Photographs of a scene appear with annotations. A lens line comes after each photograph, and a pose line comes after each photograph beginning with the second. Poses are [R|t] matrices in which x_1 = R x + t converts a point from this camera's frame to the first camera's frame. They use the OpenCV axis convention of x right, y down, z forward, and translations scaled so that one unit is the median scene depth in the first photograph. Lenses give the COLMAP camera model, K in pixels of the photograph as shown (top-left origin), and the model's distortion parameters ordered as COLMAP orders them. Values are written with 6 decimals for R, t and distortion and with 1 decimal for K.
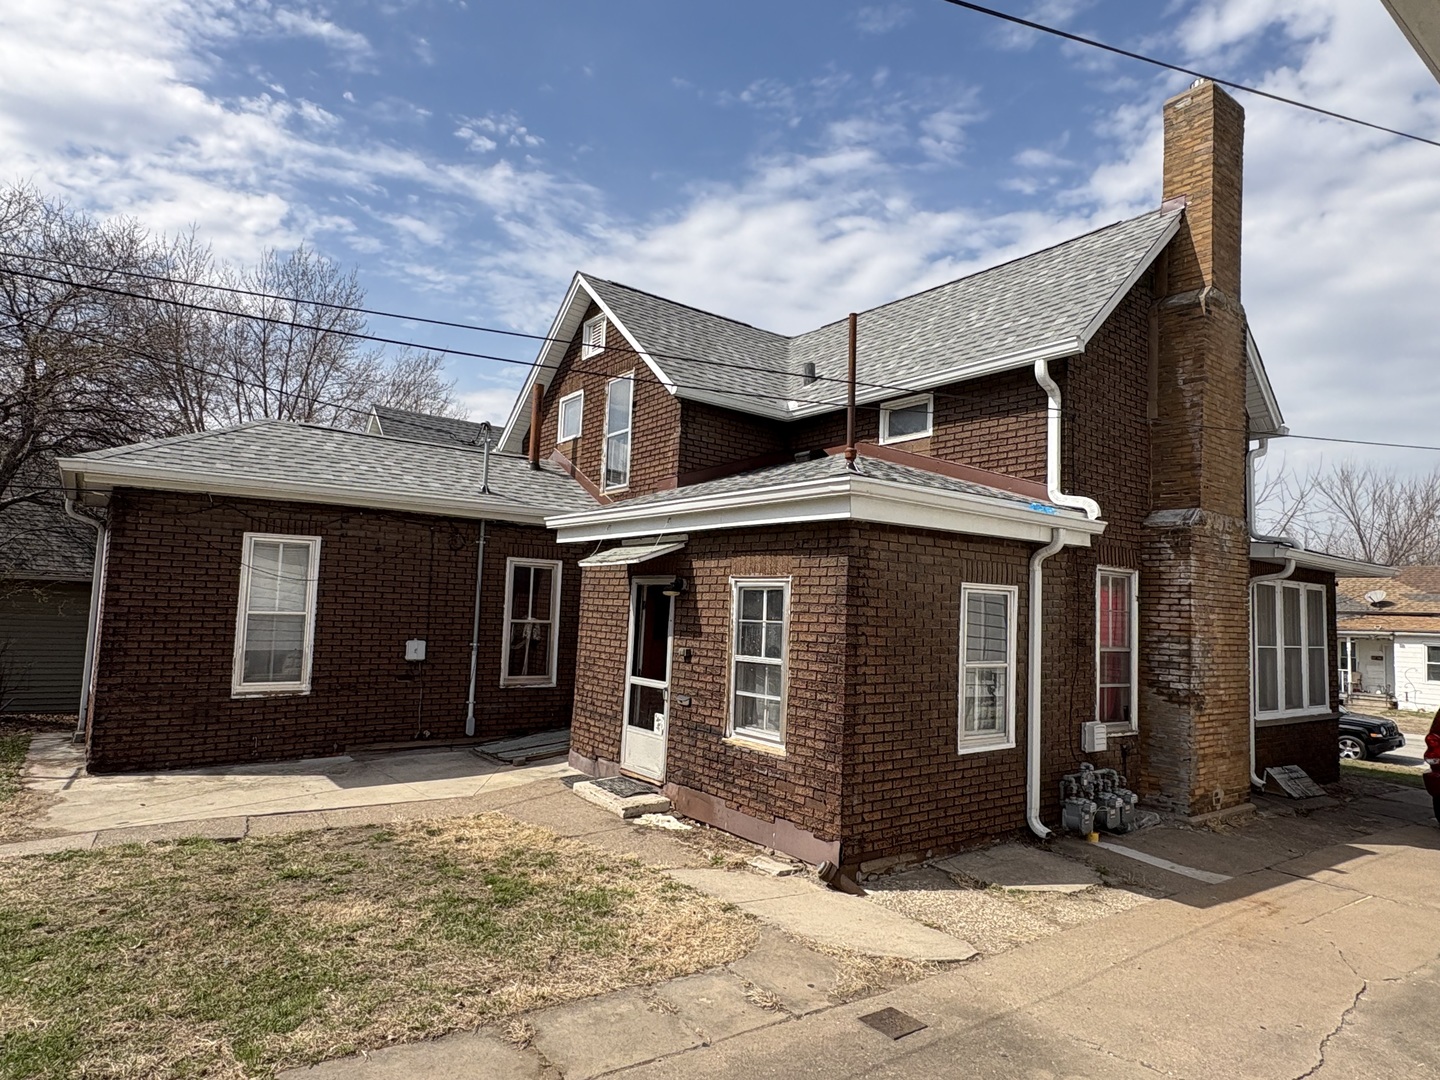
lens RADIAL K [[836.5, 0, 720.0], [0, 836.5, 540.0], [0, 0, 1]] dist [-0.003401, -0.000901]
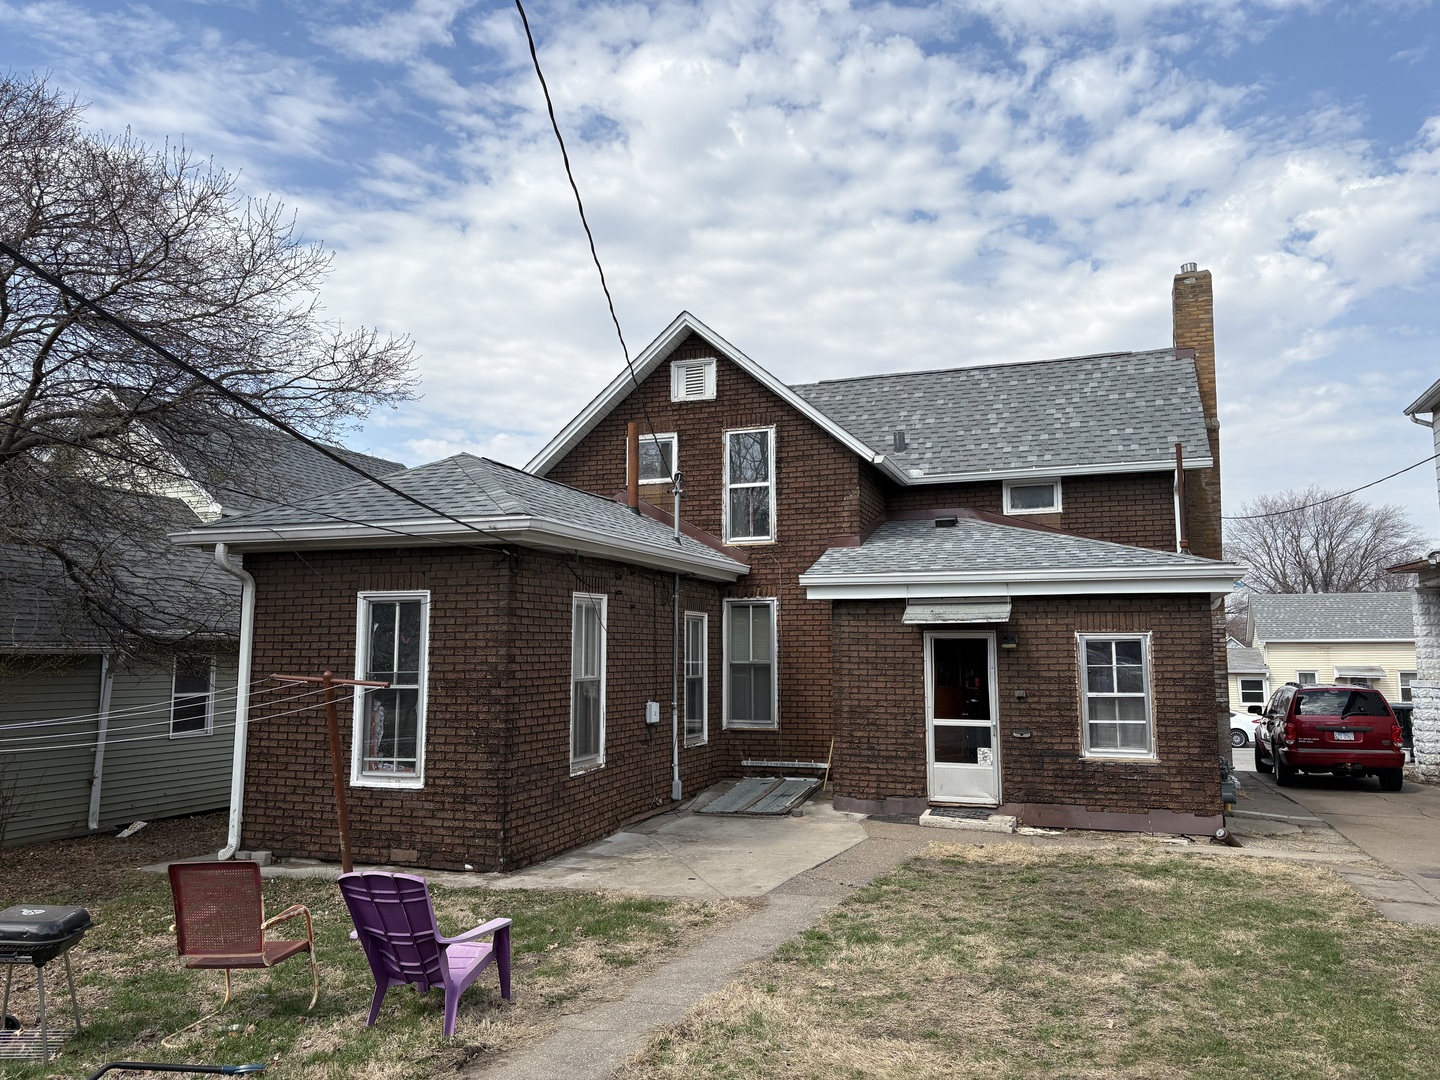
lens RADIAL K [[1066.8, 0, 720.0], [0, 1066.8, 540.0], [0, 0, 1]] dist [0.040168, -0.088294]
pose [[0.836967, 0.023439, 0.546751, -1.229283], [-0.013191, 0.999656, -0.022661, -0.047856], [-0.547094, 0.011755, 0.836988, -0.069423]]
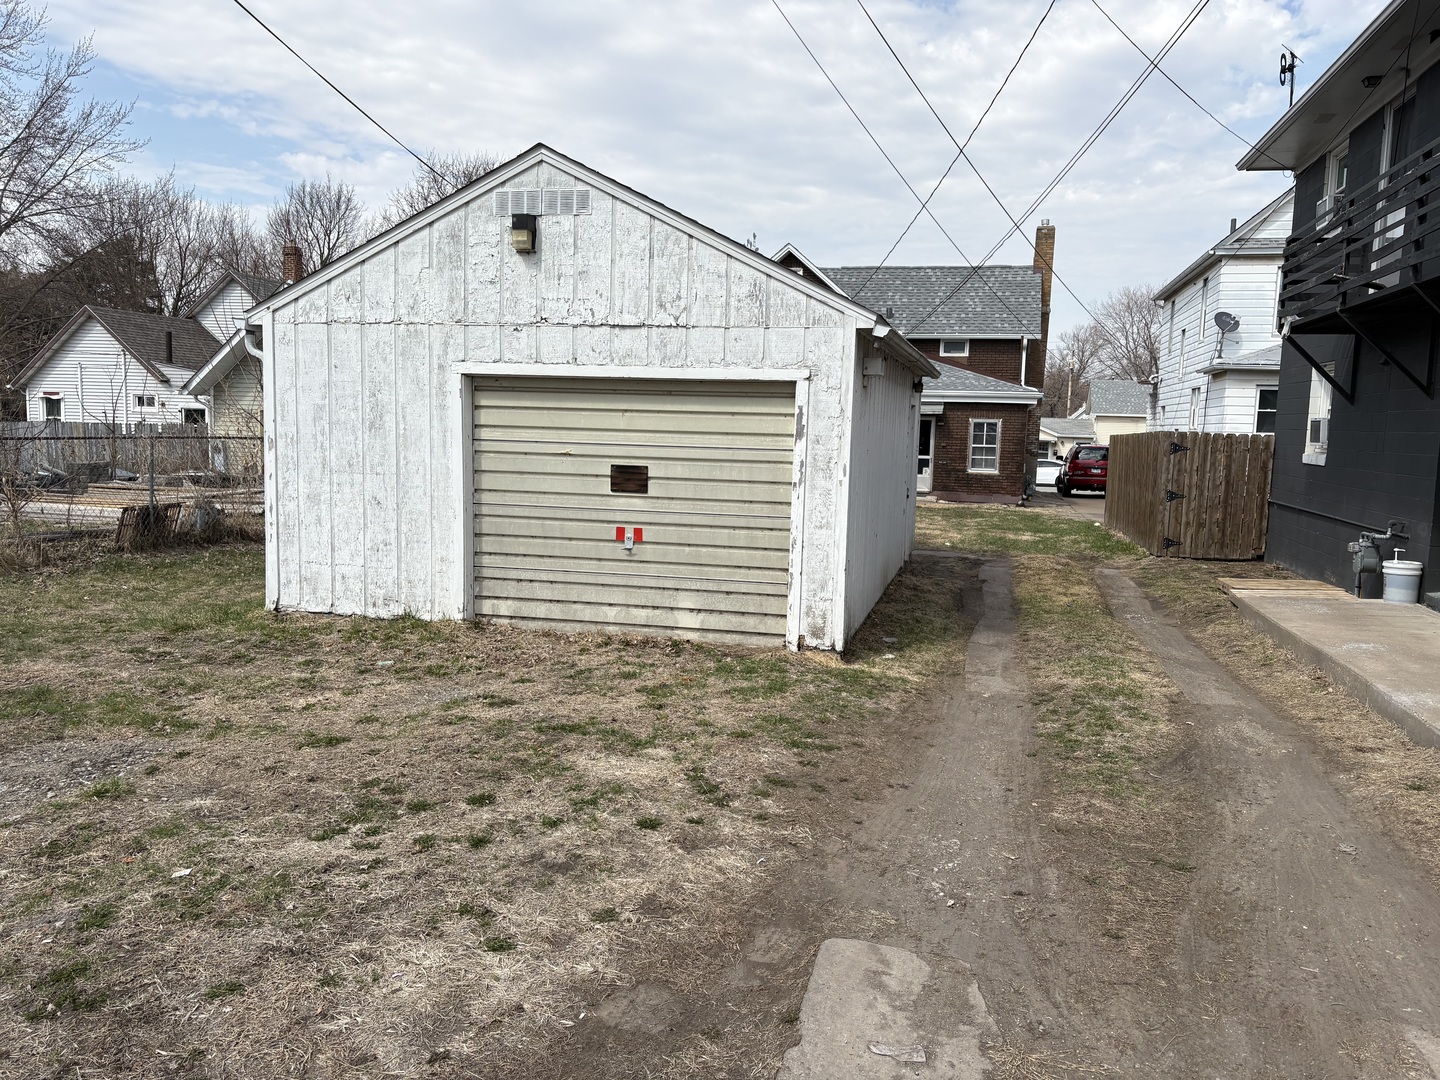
lens RADIAL K [[1066.8, 0, 720.0], [0, 1066.8, 540.0], [0, 0, 1]] dist [0.040168, -0.088294]
pose [[0.777733, -0.095067, 0.621365, -2.777260], [-0.051004, 0.975694, 0.213117, -0.268148], [-0.626523, -0.197441, 0.753980, -1.243277]]
